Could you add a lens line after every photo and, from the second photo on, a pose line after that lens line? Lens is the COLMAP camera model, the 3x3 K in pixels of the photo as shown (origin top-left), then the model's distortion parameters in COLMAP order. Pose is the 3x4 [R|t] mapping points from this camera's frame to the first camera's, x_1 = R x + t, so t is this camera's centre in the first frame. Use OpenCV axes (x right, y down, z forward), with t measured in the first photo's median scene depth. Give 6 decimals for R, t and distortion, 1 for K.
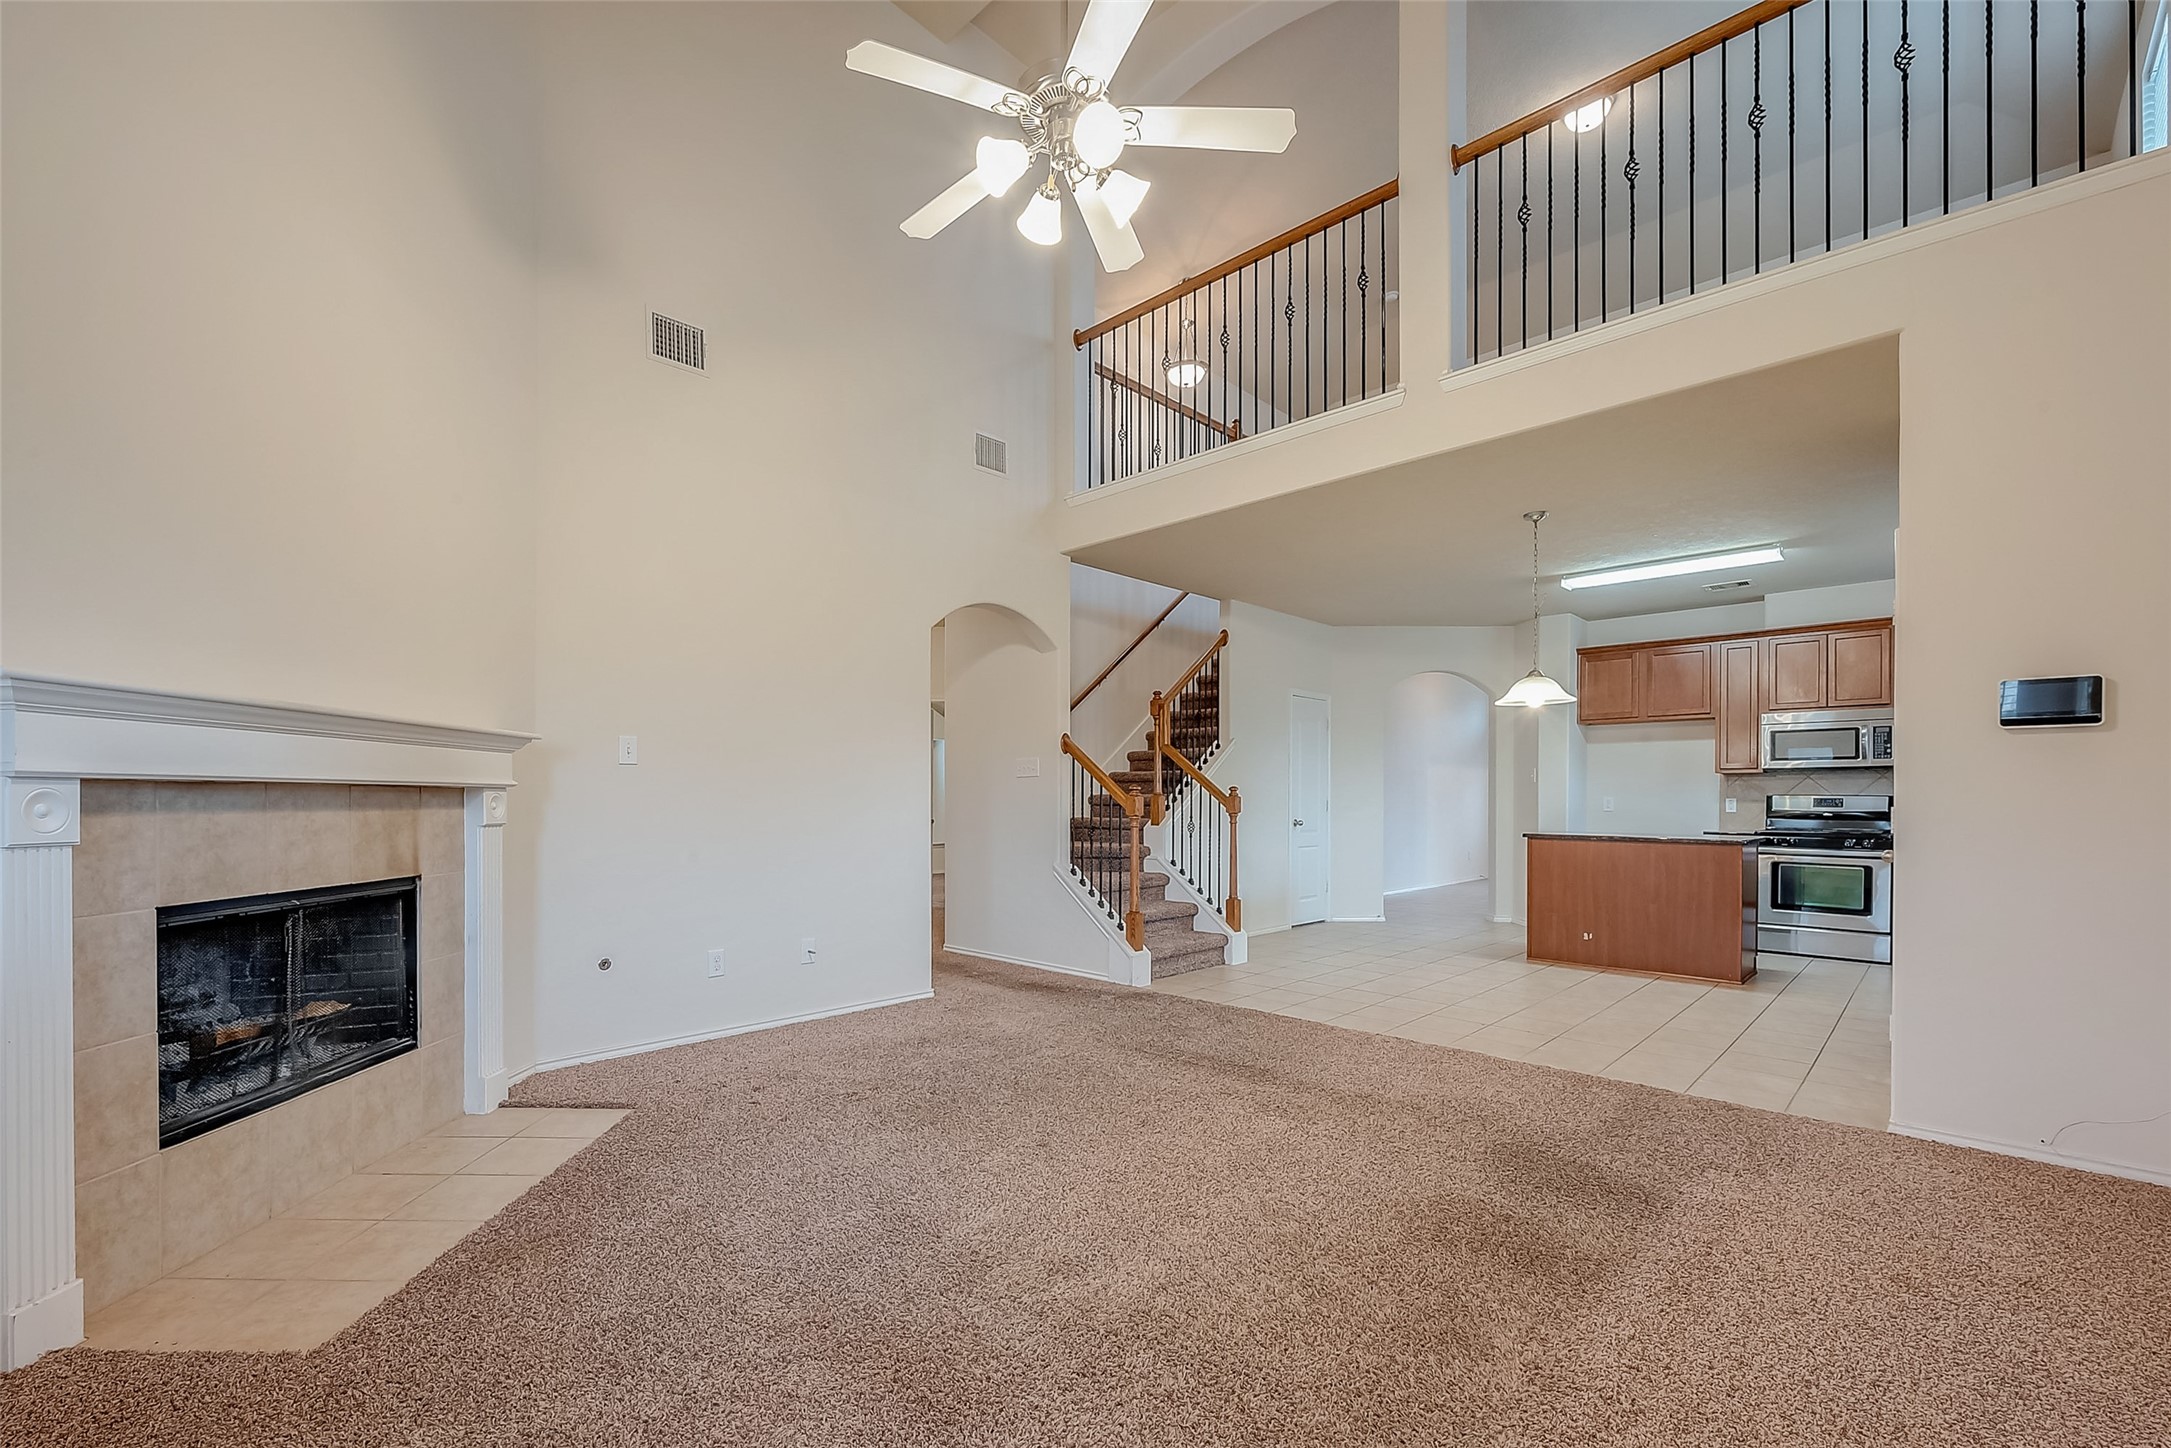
lens RADIAL K [[910.9, 0, 1079.9], [0, 910.9, 800.3], [0, 0, 1]] dist [-0.003658, -0.000260]
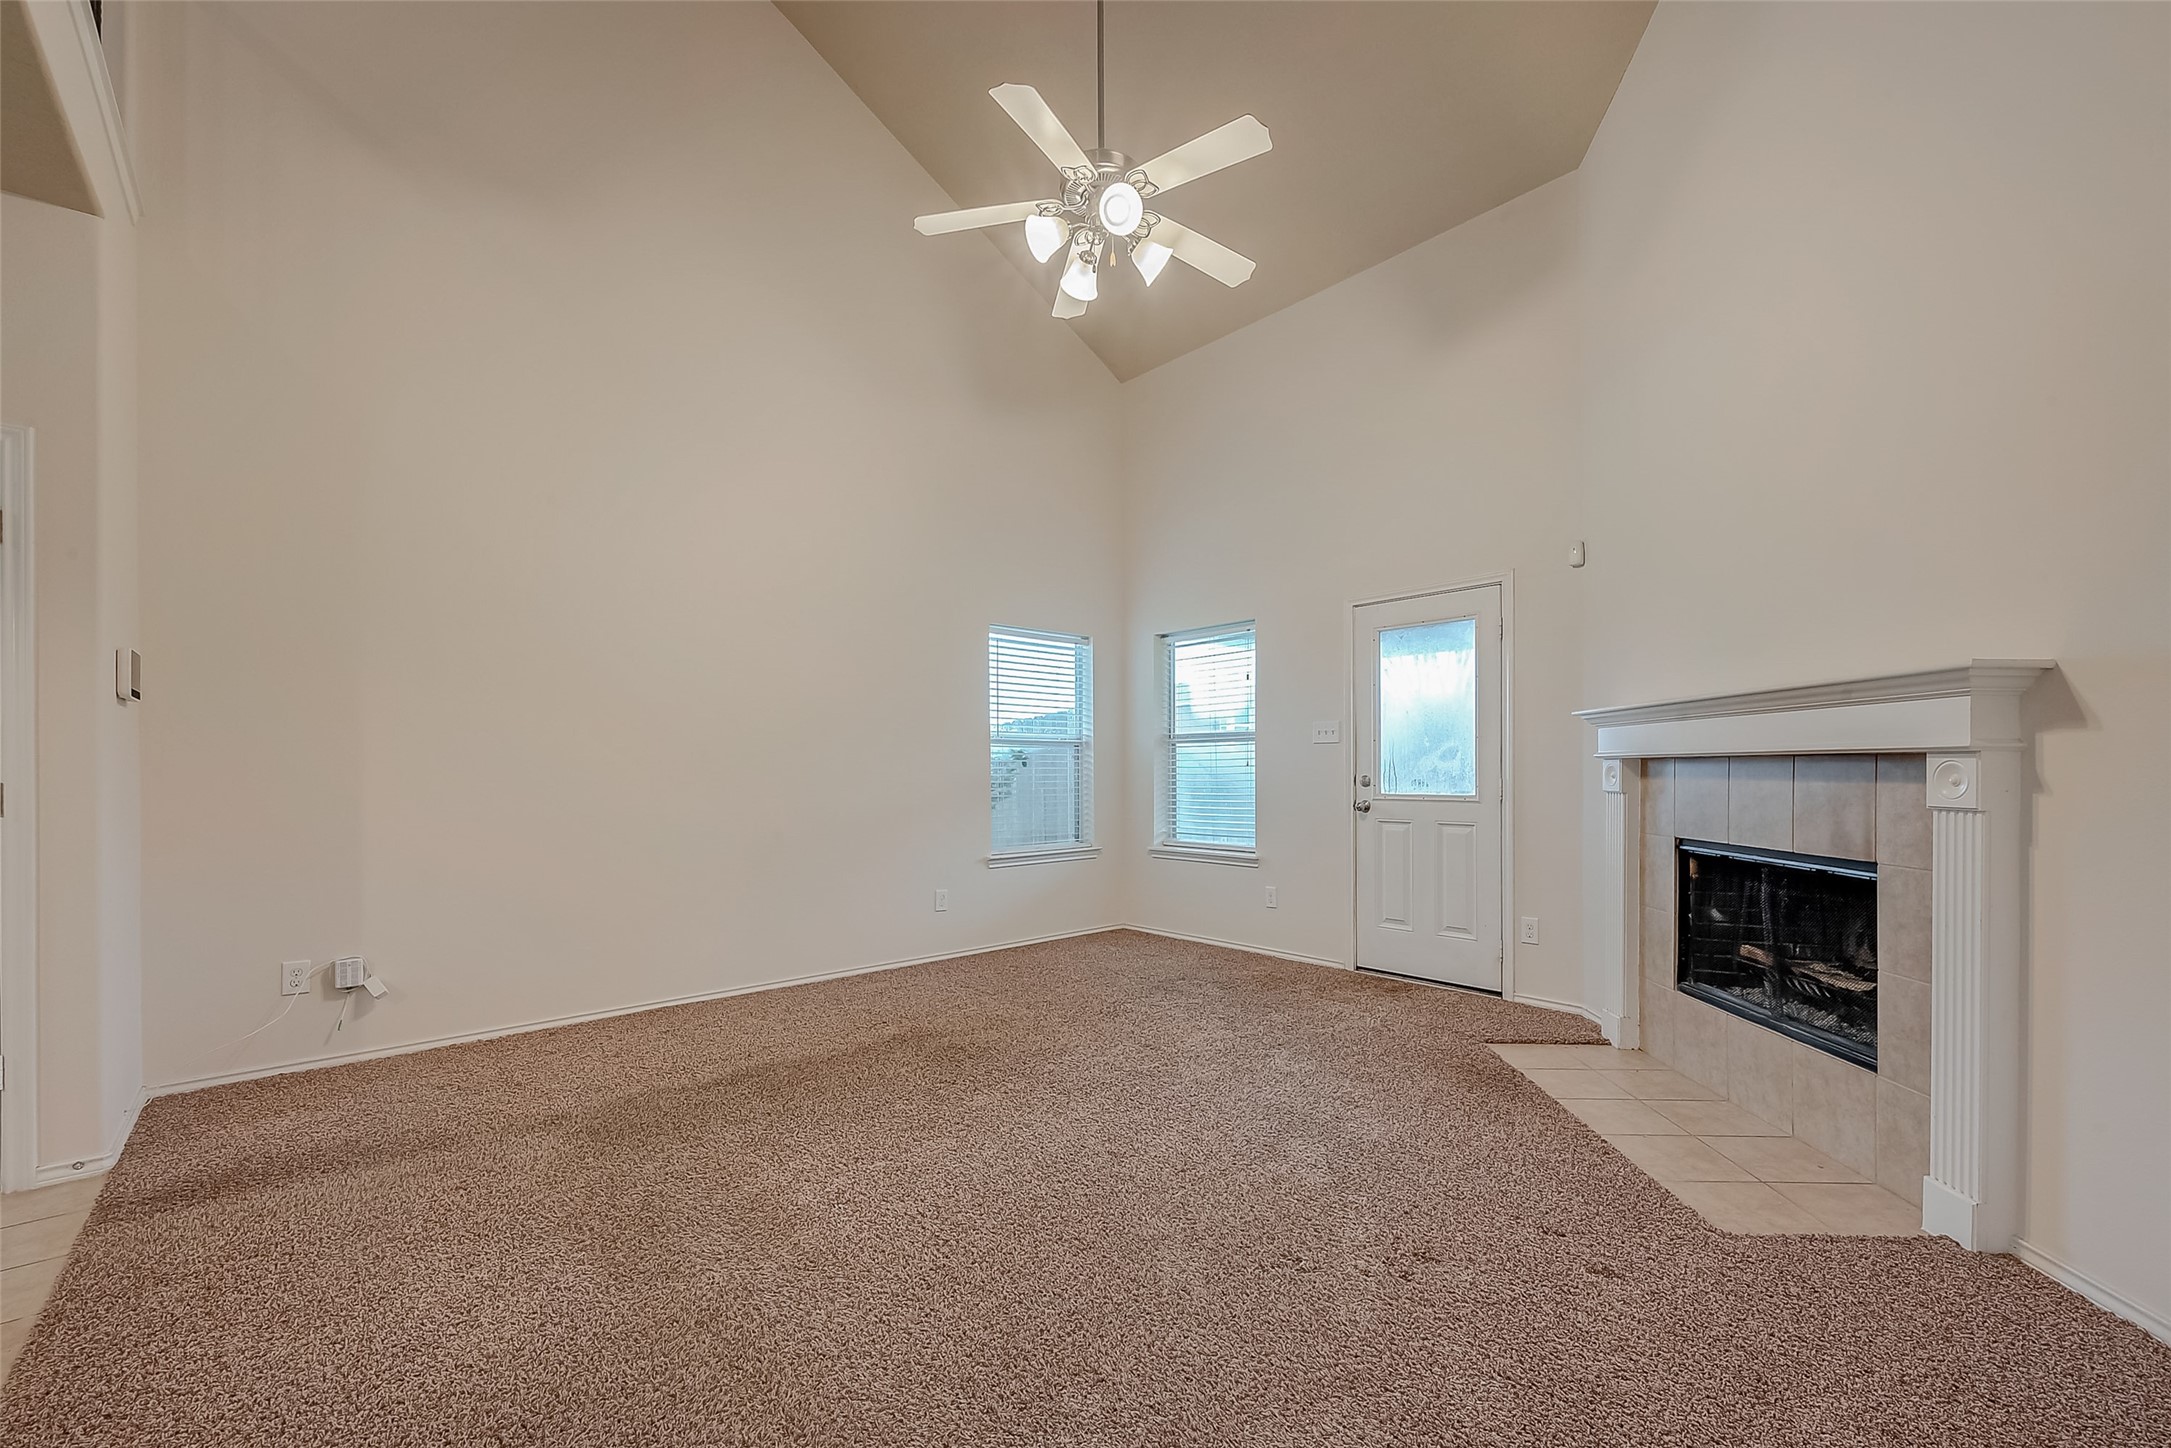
lens RADIAL K [[880.9, 0, 1120.2], [0, 880.9, 774.1], [0, 0, 1]] dist [0.000608, 0.000005]
pose [[-0.997931, -0.000163, 0.064299, -0.097665], [0.000270, 0.999977, 0.006715, -0.002779], [-0.064299, 0.006718, -0.997908, 1.837475]]
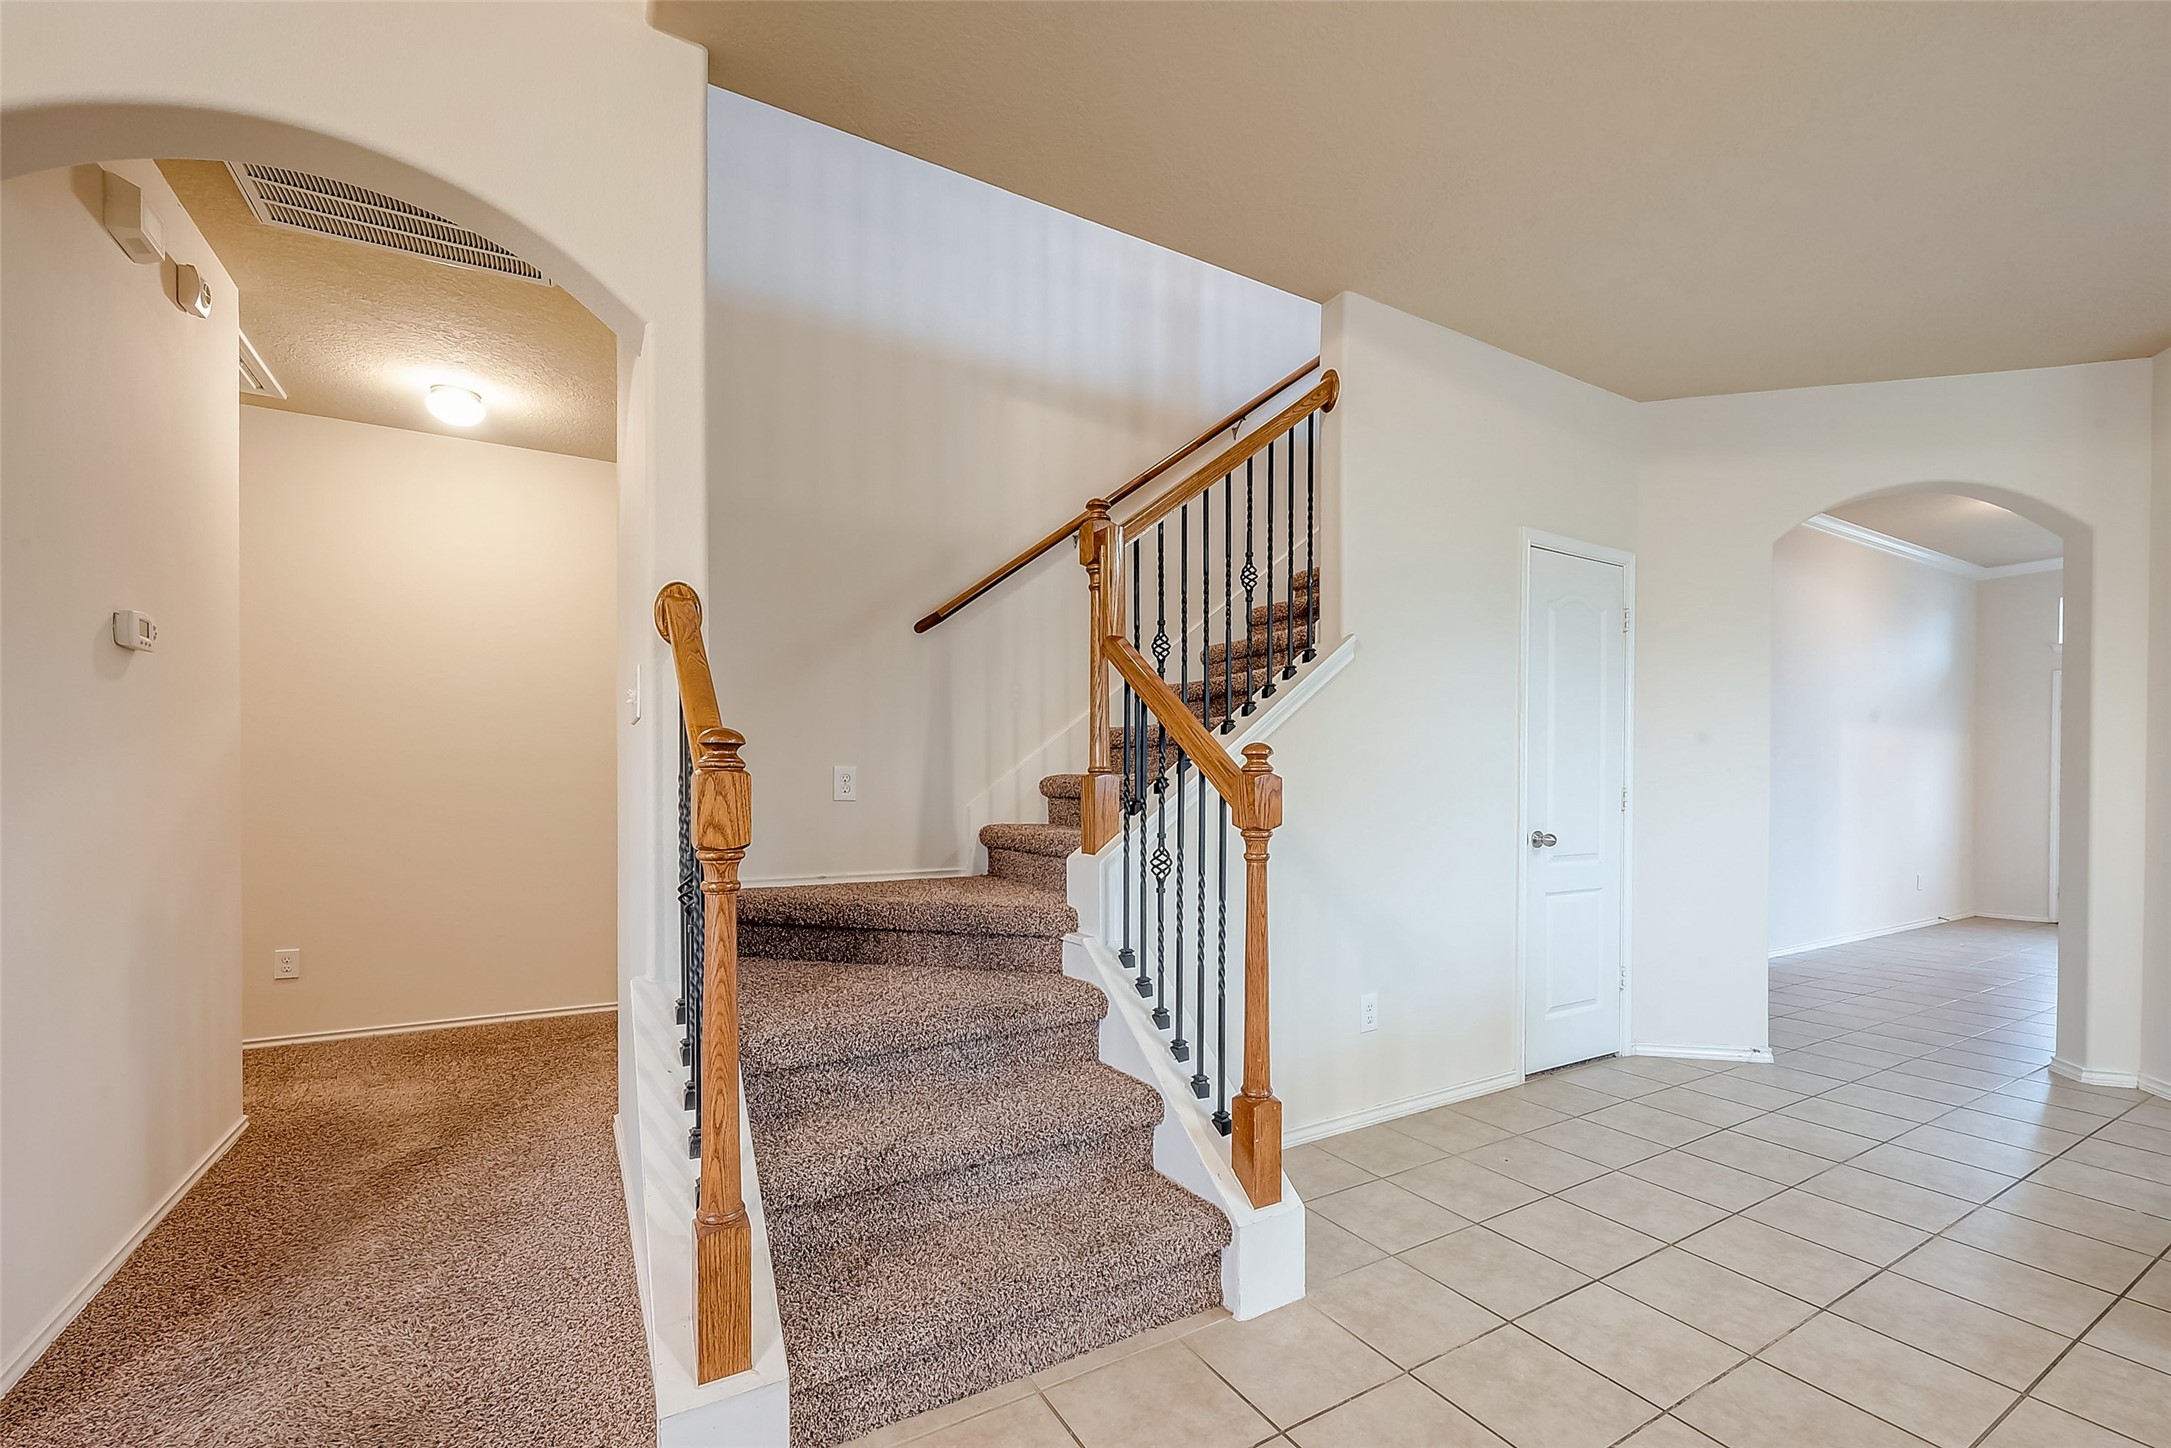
lens RADIAL K [[924.5, 0, 1140.8], [0, 924.5, 784.0], [0, 0, 1]] dist [0.018333, -0.000041]
pose [[0.967763, -0.000135, -0.251862, 0.451246], [-0.001014, 0.999990, -0.004430, 0.001574], [0.251860, 0.004542, 0.967753, 1.434104]]
